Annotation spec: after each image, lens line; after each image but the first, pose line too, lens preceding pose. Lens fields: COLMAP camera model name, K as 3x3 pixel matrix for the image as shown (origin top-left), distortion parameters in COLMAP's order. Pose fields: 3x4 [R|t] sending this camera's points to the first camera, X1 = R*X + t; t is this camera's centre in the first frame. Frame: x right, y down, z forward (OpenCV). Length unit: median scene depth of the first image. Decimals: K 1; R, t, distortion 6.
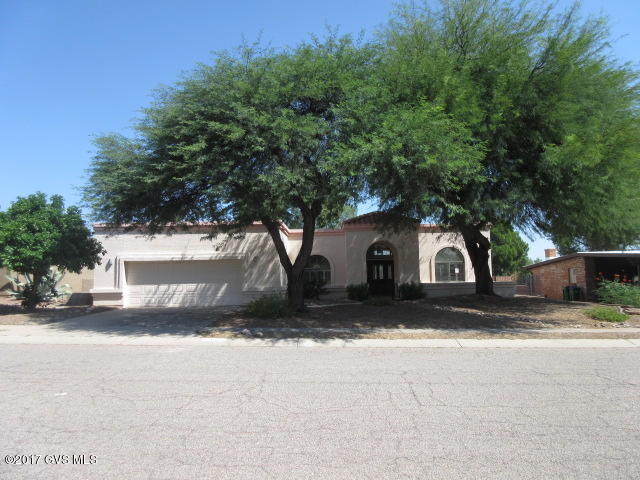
lens RADIAL K [[460.8, 0, 320.2], [0, 460.8, 243.4], [0, 0, 1]] dist [0.003241, 0.004209]
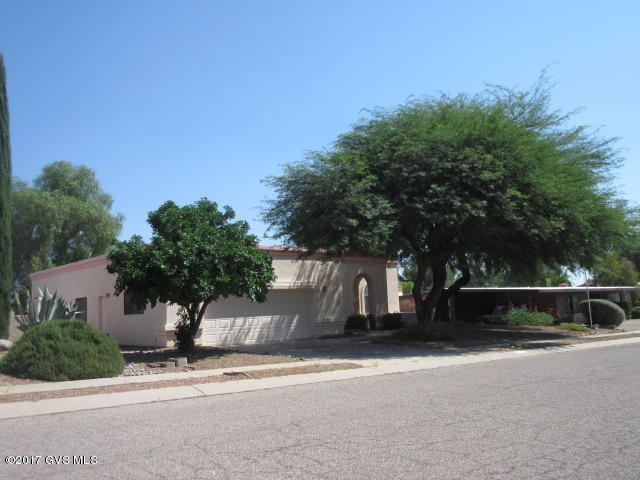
lens RADIAL K [[598.3, 0, 320.3], [0, 598.3, 238.4], [0, 0, 1]] dist [0.016936, 0.000000]
pose [[0.715120, 0.070145, 0.695474, -1.014171], [-0.024832, 0.996873, -0.075011, 0.023295], [-0.698561, 0.036372, 0.714626, 0.110437]]
